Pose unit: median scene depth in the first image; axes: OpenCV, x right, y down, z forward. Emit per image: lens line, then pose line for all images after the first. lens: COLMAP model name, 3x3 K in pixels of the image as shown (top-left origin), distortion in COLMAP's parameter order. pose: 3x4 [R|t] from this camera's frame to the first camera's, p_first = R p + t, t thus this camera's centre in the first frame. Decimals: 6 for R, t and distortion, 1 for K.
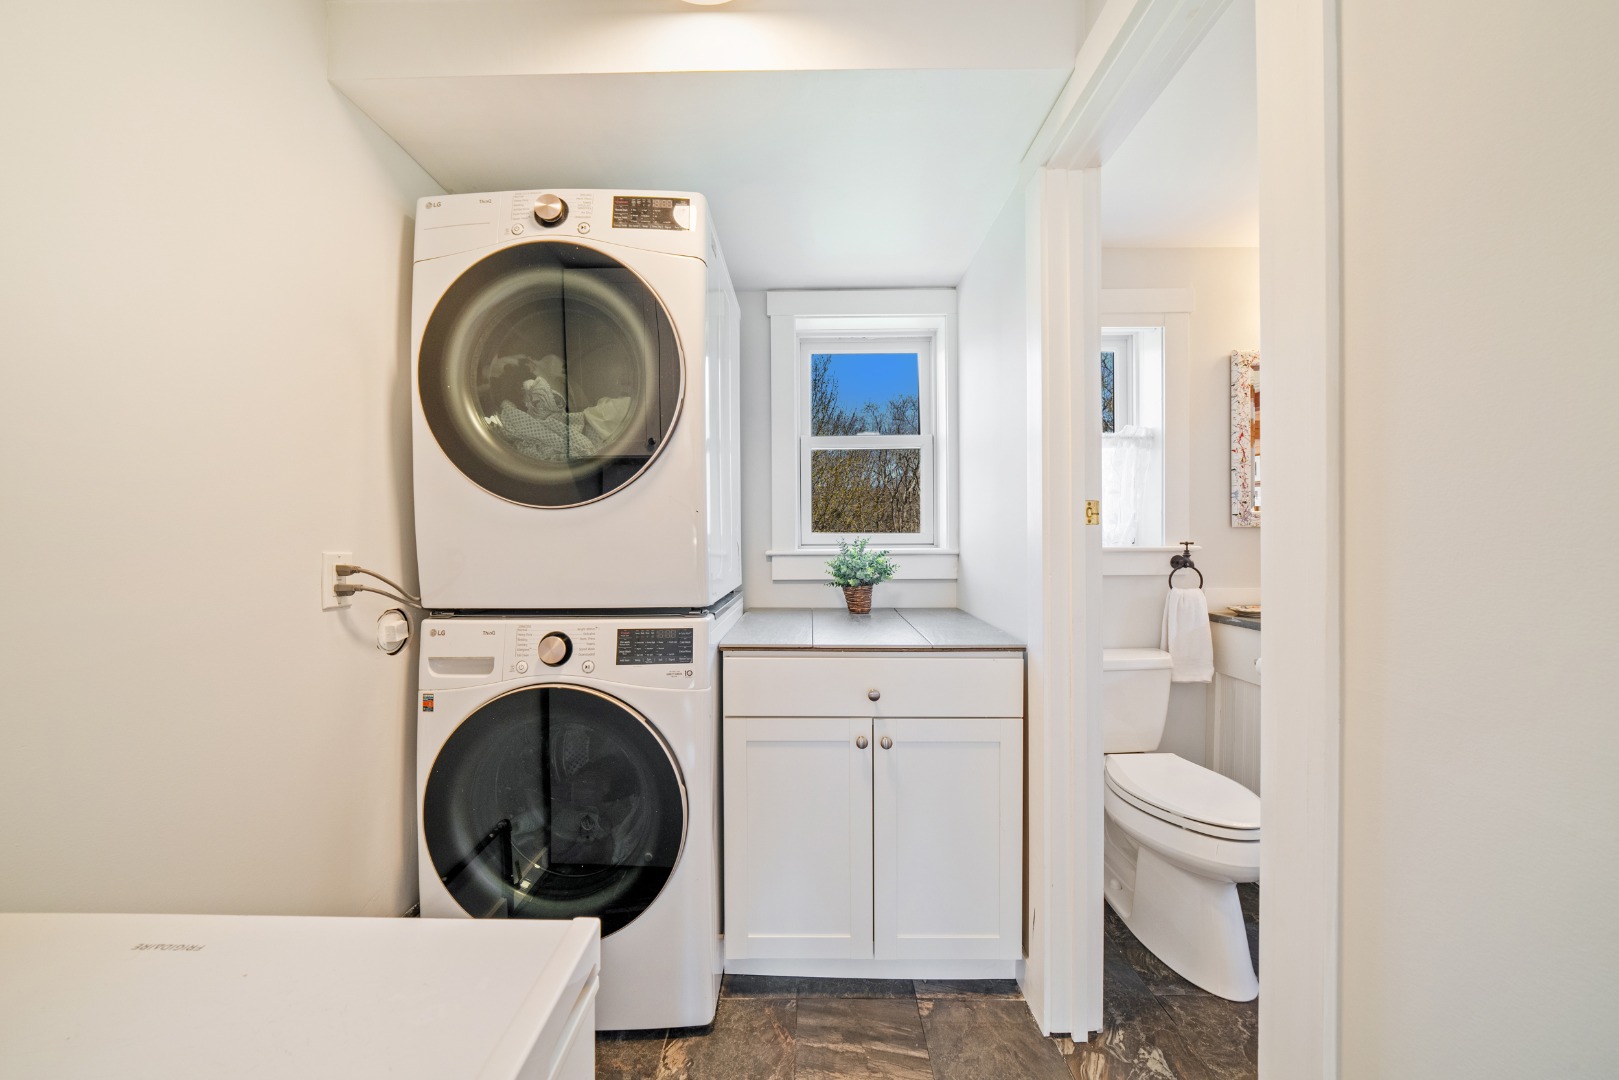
lens RADIAL K [[562.2, 0, 806.6], [0, 562.2, 539.9], [0, 0, 1]] dist [-0.002487, -0.000242]
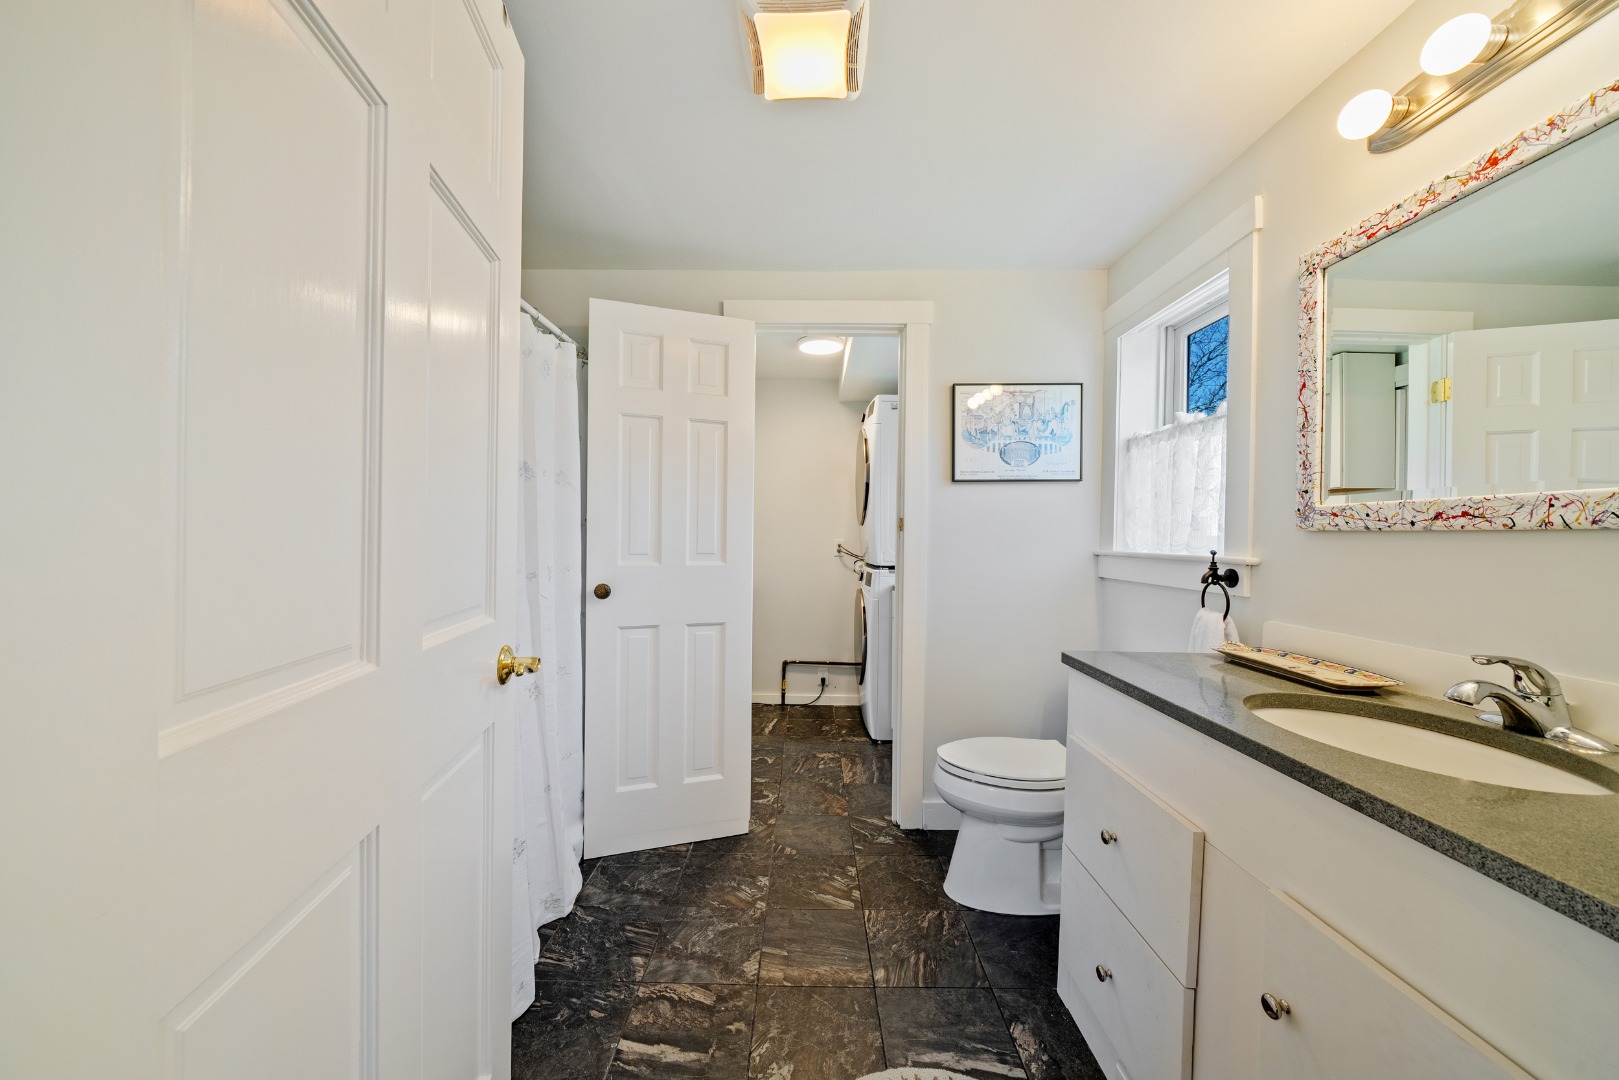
lens RADIAL K [[562.2, 0, 807.4], [0, 562.2, 536.8], [0, 0, 1]] dist [-0.002487, -0.000242]
pose [[0.004144, 0.008065, -0.999959, 1.433955], [-0.018587, 0.999795, 0.007986, -0.011060], [0.999819, 0.018553, 0.004293, 0.446690]]
